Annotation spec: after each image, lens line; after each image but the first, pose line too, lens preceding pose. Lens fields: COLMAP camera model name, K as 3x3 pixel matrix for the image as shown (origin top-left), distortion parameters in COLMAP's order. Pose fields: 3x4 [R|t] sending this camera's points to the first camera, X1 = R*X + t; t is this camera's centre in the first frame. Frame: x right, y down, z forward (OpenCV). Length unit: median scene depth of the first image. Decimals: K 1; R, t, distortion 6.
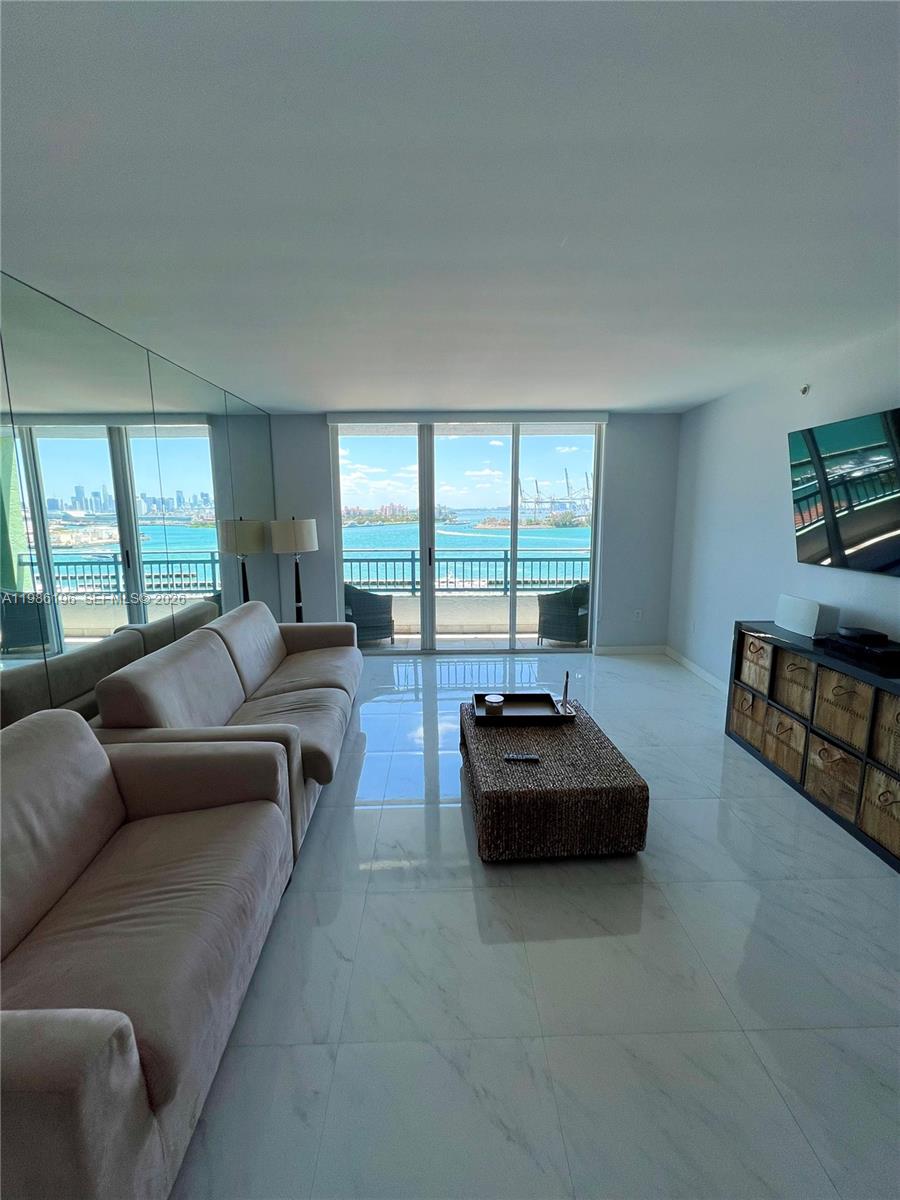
lens RADIAL K [[508.1, 0, 452.3], [0, 508.1, 592.6], [0, 0, 1]] dist [-0.007102, 0.000969]
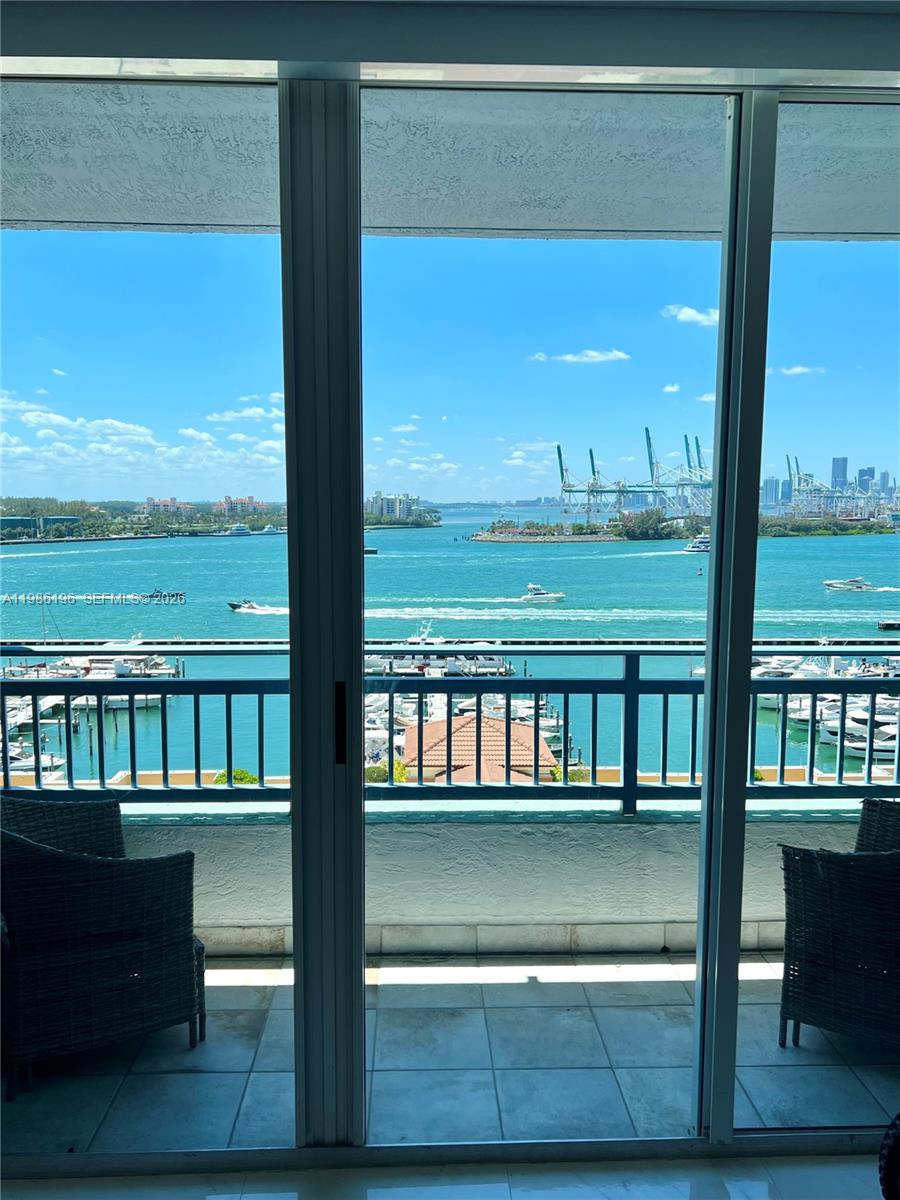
lens RADIAL K [[961.1, 0, 456.4], [0, 961.1, 611.0], [0, 0, 1]] dist [0.057847, -0.011733]
pose [[0.999620, 0.006498, 0.026781, -0.006636], [-0.005109, 0.998653, -0.051625, -0.102835], [-0.027080, 0.051469, 0.998307, 0.619229]]
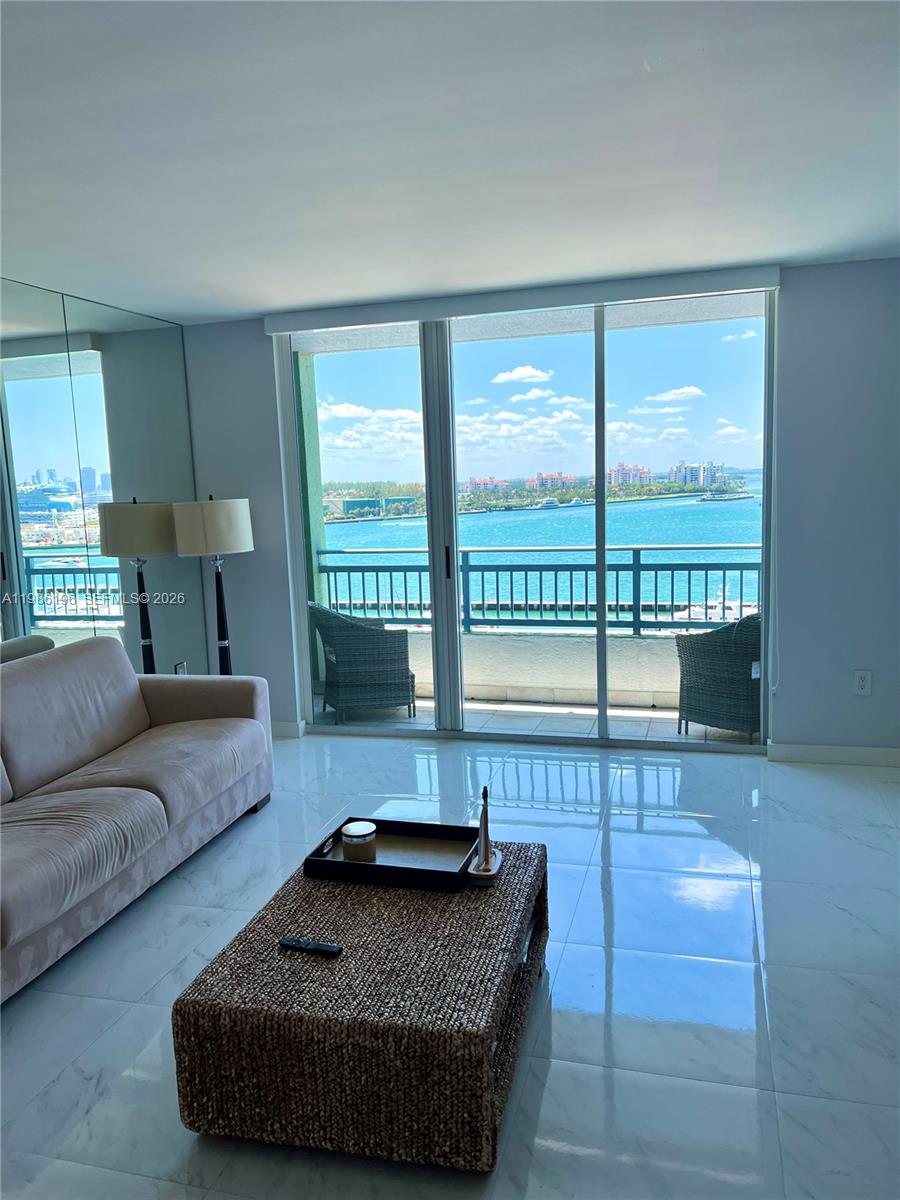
lens RADIAL K [[908.0, 0, 447.2], [0, 908.0, 598.1], [0, 0, 1]] dist [0.088361, -0.015179]
pose [[0.952816, 0.009118, -0.303413, 0.270398], [-0.017915, 0.999496, -0.026222, -0.005603], [0.303021, 0.030420, 0.952498, 0.058631]]
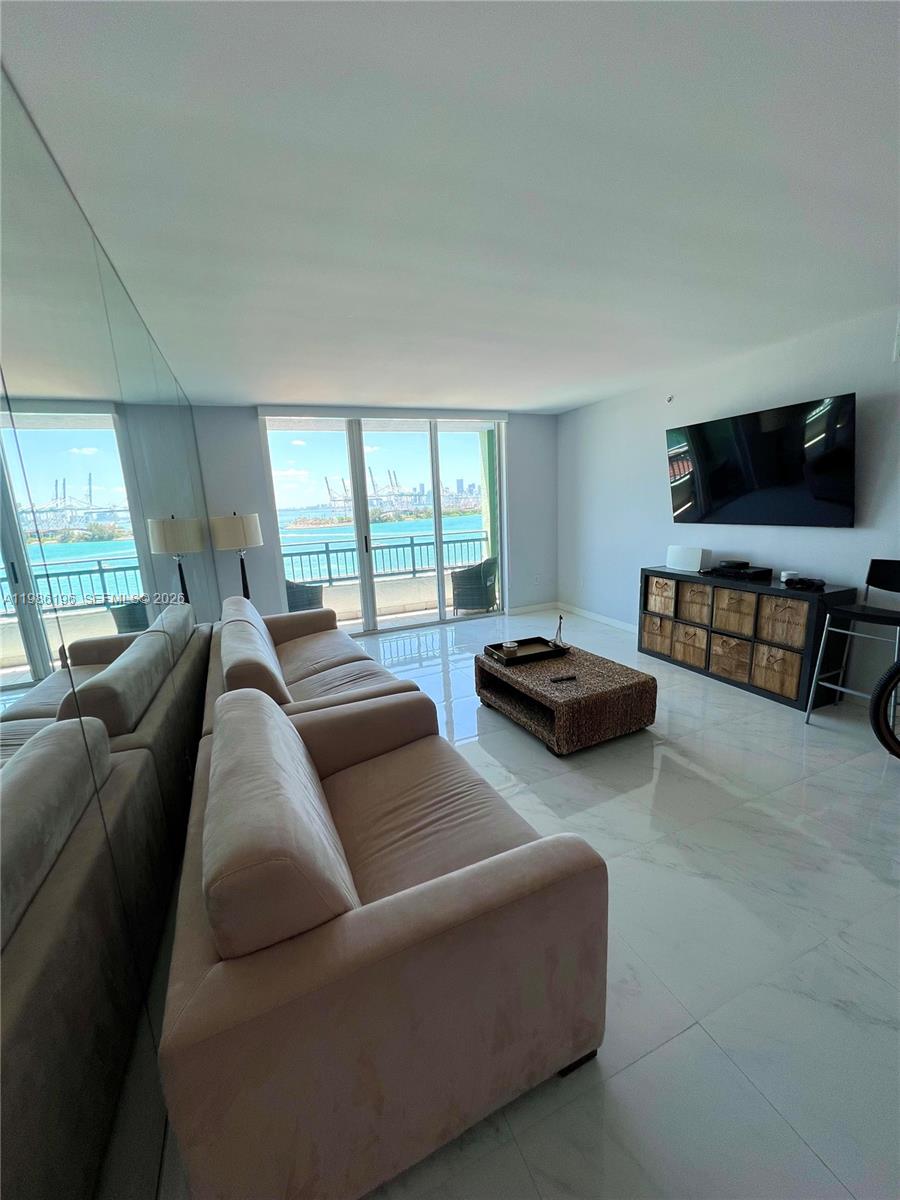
lens RADIAL K [[480.4, 0, 454.9], [0, 480.4, 607.7], [0, 0, 1]] dist [0.004614, -0.000574]
pose [[0.925557, -0.120319, 0.358982, -0.265213], [0.104288, 0.992501, 0.063770, 0.017454], [-0.363962, -0.021585, 0.931164, -0.024527]]
